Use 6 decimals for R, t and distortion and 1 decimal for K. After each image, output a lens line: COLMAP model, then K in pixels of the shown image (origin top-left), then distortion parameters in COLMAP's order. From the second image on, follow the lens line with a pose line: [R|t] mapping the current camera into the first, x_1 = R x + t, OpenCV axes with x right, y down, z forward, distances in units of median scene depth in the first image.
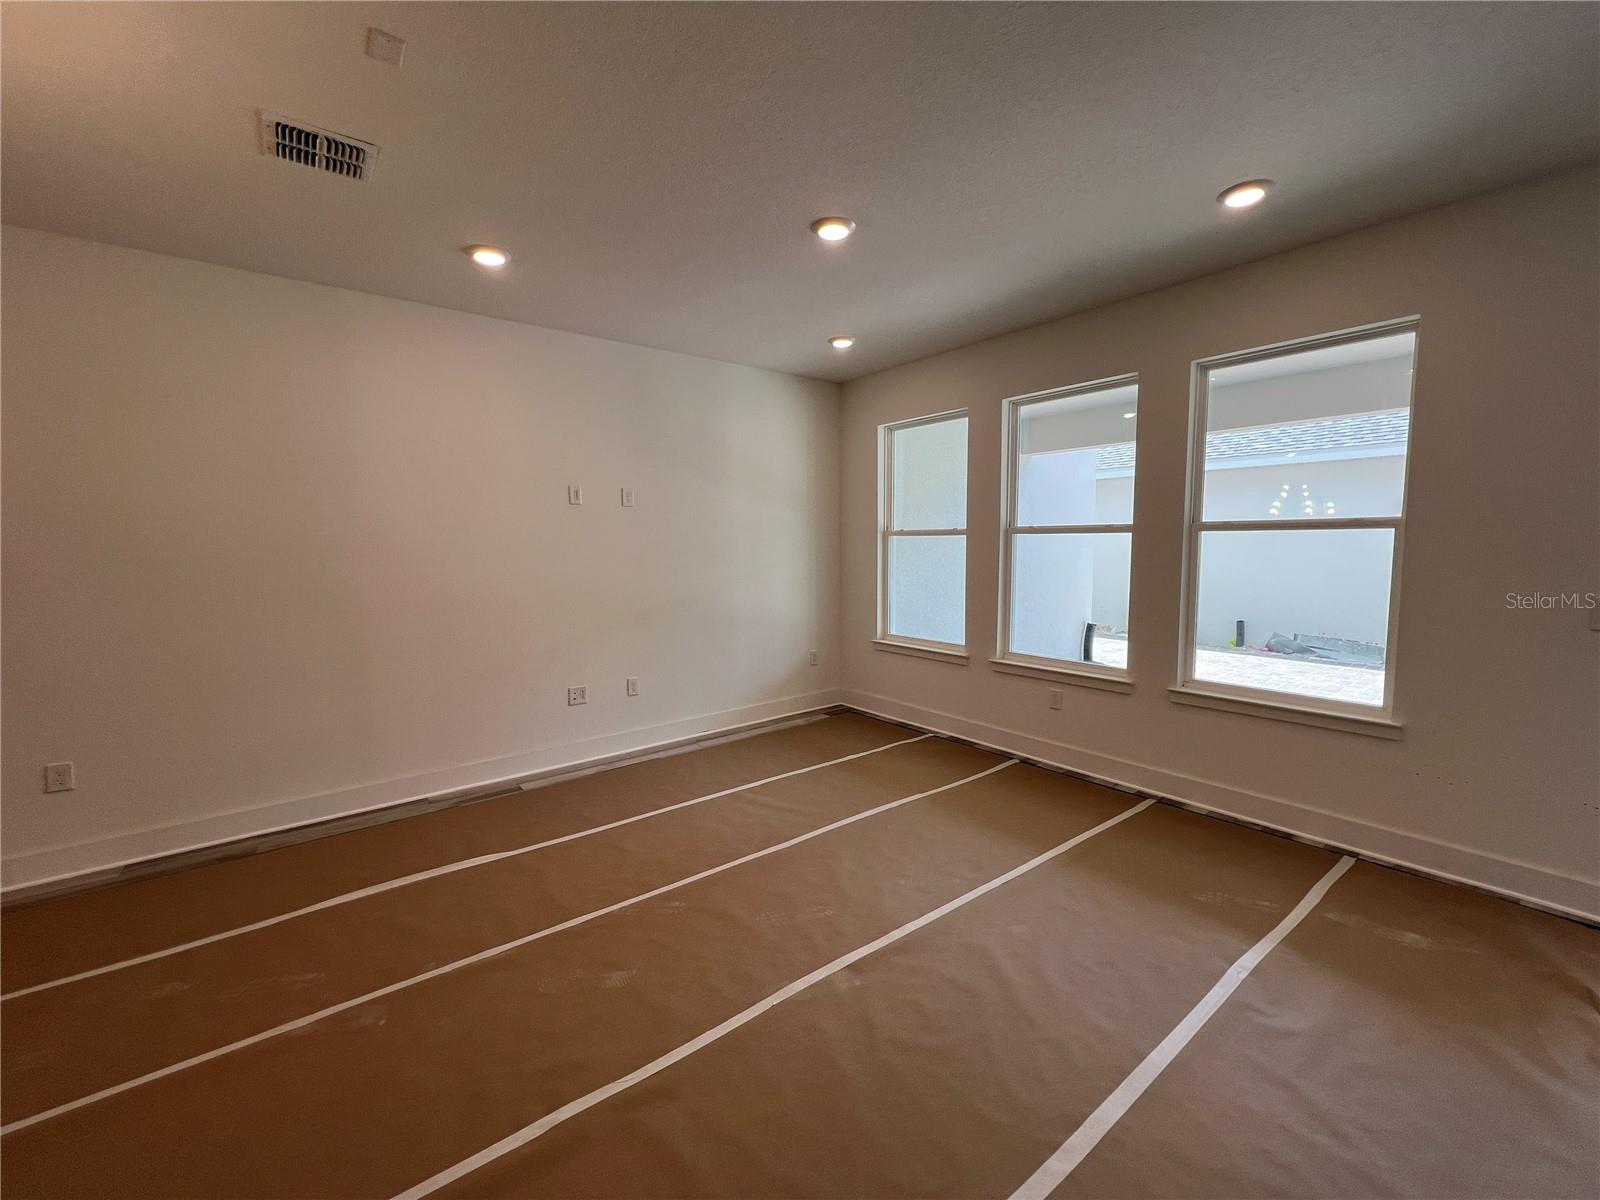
lens RADIAL K [[645.3, 0, 796.8], [0, 645.3, 591.7], [0, 0, 1]] dist [0.000721, 0.001451]
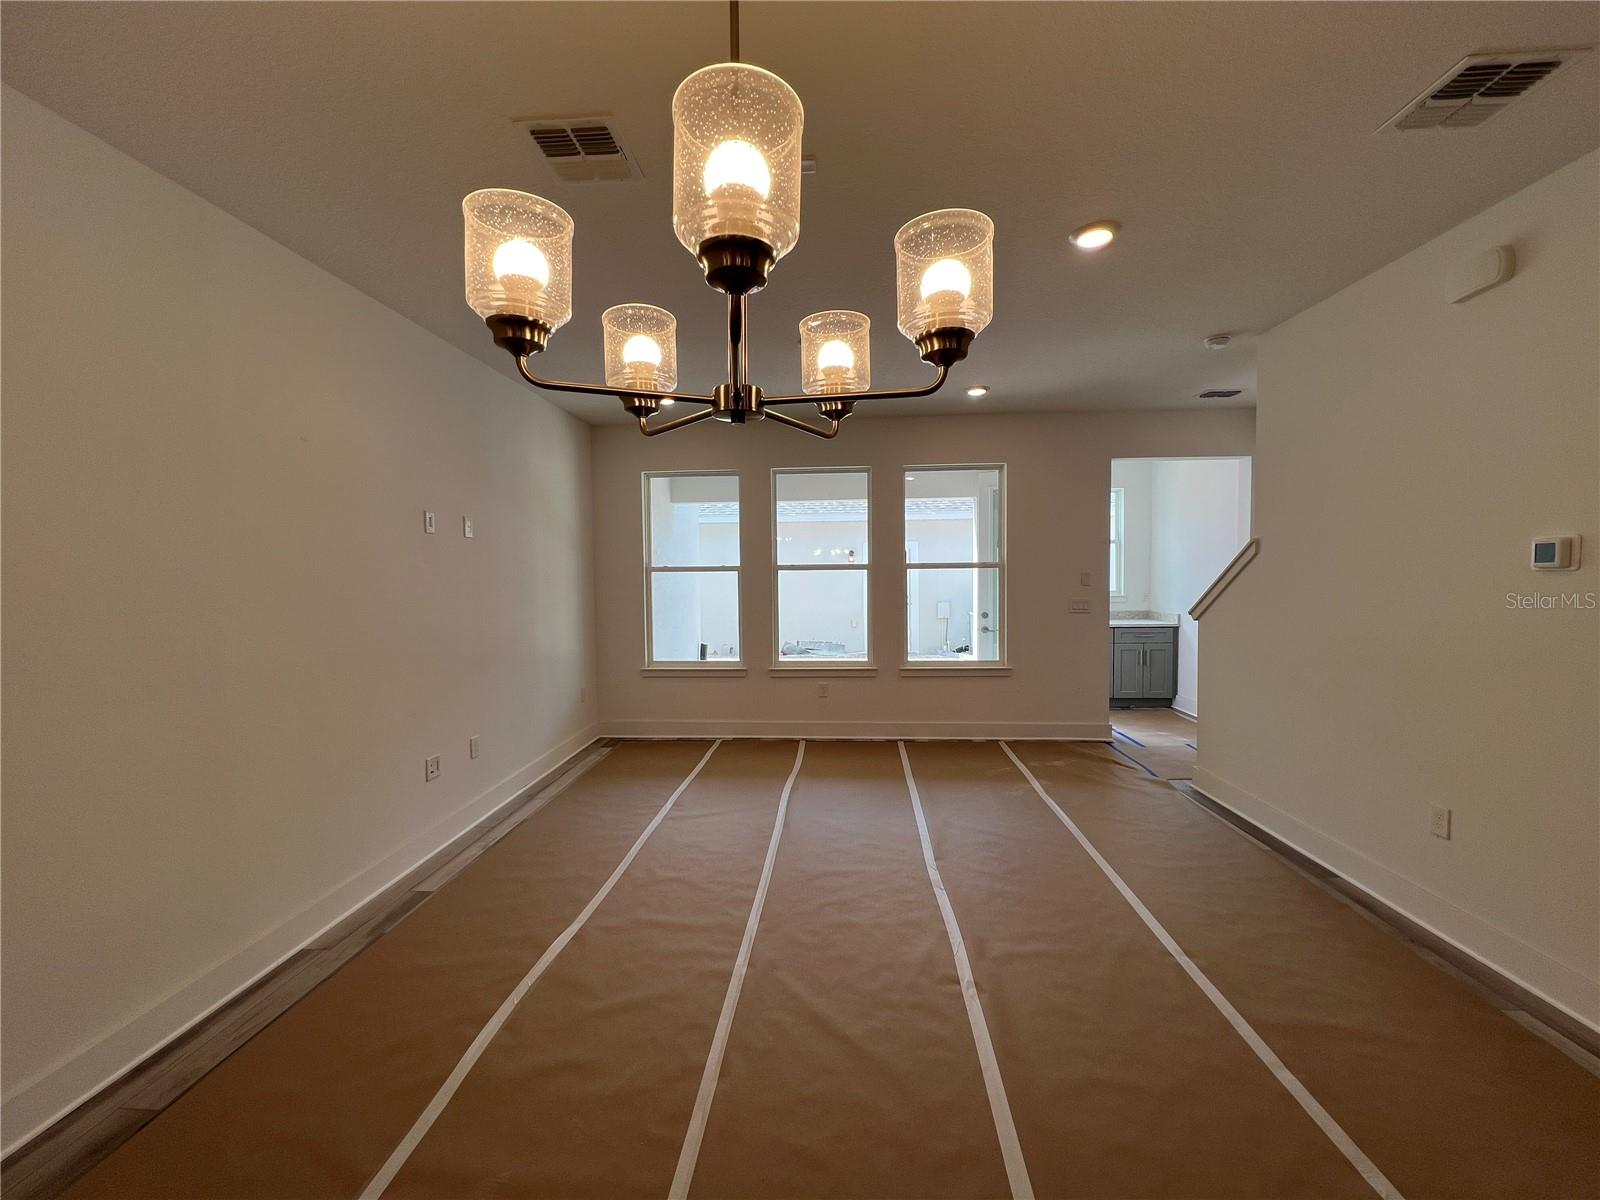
lens RADIAL K [[645.3, 0, 793.2], [0, 645.3, 600.8], [0, 0, 1]] dist [0.000721, 0.001451]
pose [[0.663243, -0.028556, 0.747860, -0.587577], [0.064371, 0.997745, -0.018990, -0.001878], [-0.745631, 0.060735, 0.663585, 0.108580]]
